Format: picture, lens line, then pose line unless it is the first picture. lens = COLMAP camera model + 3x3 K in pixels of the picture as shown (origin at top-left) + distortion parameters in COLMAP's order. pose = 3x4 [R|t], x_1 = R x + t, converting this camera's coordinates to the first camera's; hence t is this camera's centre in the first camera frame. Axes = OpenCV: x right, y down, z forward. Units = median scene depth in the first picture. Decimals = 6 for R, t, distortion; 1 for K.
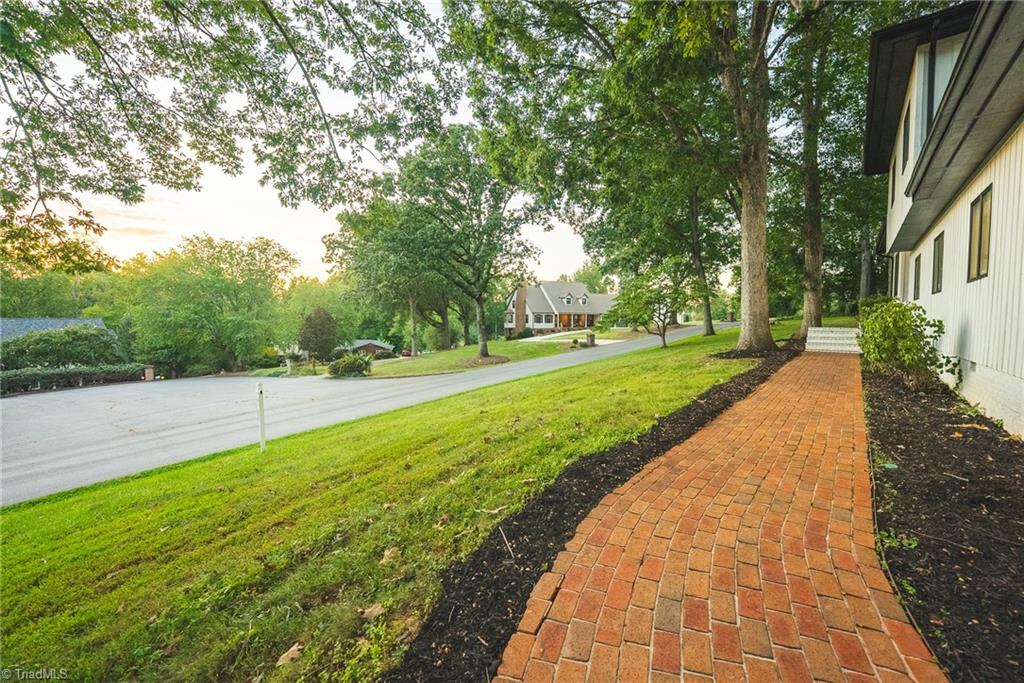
lens RADIAL K [[436.5, 0, 512.0], [0, 436.5, 341.5], [0, 0, 1]] dist [-0.000785, -0.000034]
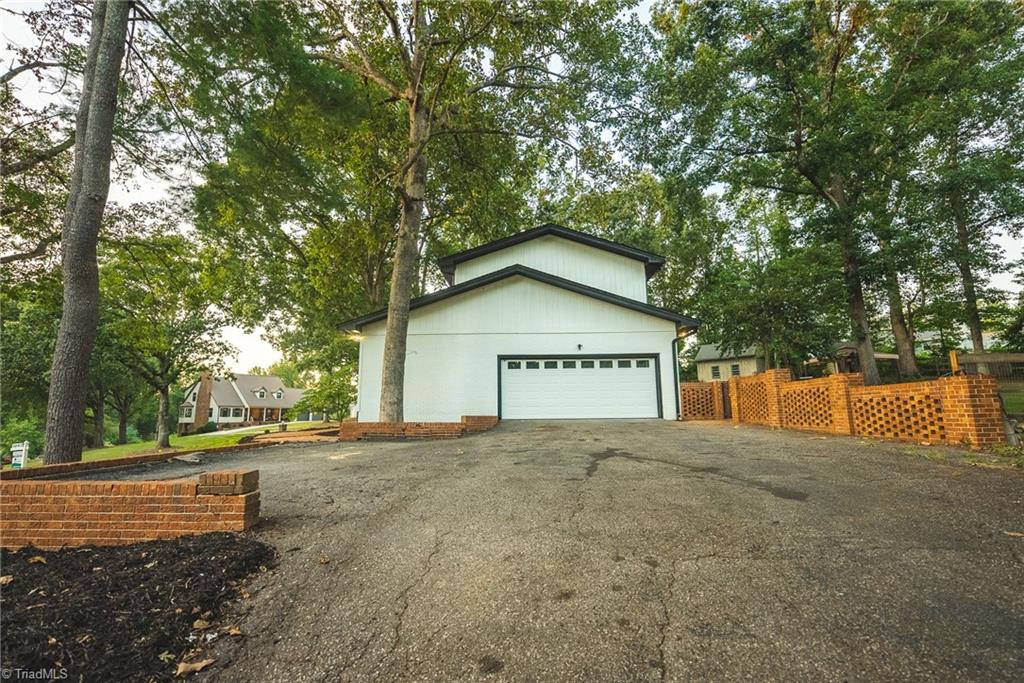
lens RADIAL K [[436.5, 0, 512.0], [0, 436.5, 341.5], [0, 0, 1]] dist [-0.000785, -0.000034]
pose [[0.797661, 0.093686, 0.595785, -0.023391], [0.038530, 0.977927, -0.205363, 0.017510], [-0.601874, 0.186766, 0.776444, -0.164332]]
